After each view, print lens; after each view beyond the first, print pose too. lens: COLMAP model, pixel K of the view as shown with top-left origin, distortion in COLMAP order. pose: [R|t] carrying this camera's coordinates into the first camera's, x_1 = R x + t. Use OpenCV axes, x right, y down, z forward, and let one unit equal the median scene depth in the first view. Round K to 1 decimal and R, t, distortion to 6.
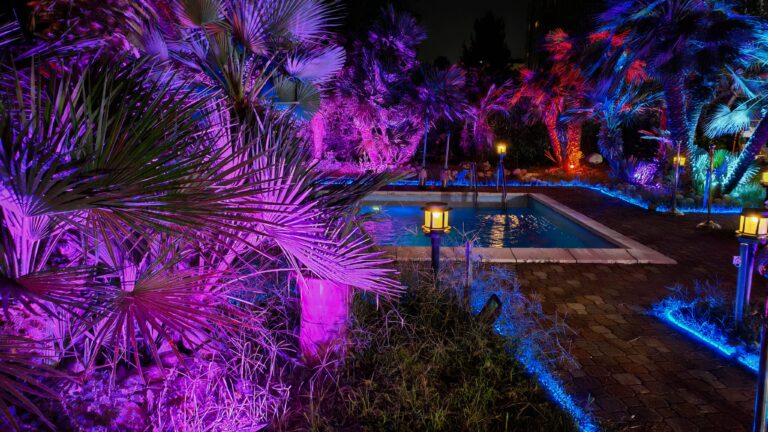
lens RADIAL K [[562.1, 0, 384.0], [0, 562.1, 216.0], [0, 0, 1]] dist [0.082521, -0.062638]
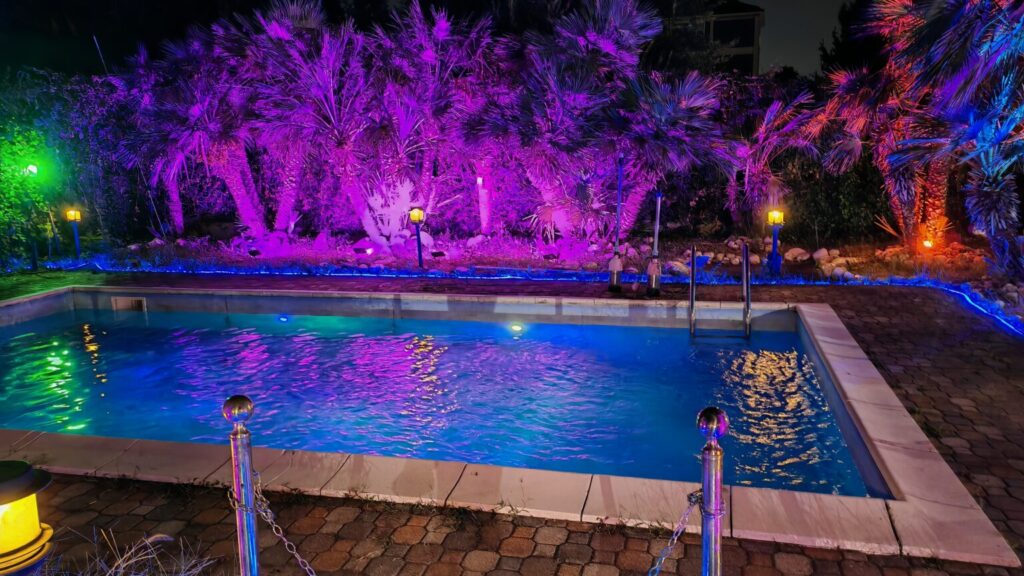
lens RADIAL K [[749.5, 0, 512.0], [0, 749.5, 288.0], [0, 0, 1]] dist [0.082521, -0.062638]
pose [[0.963470, 0.008212, -0.267691, 0.151664], [-0.010510, 0.999919, -0.007150, -0.038713], [0.267611, 0.009702, 0.963478, 0.204419]]
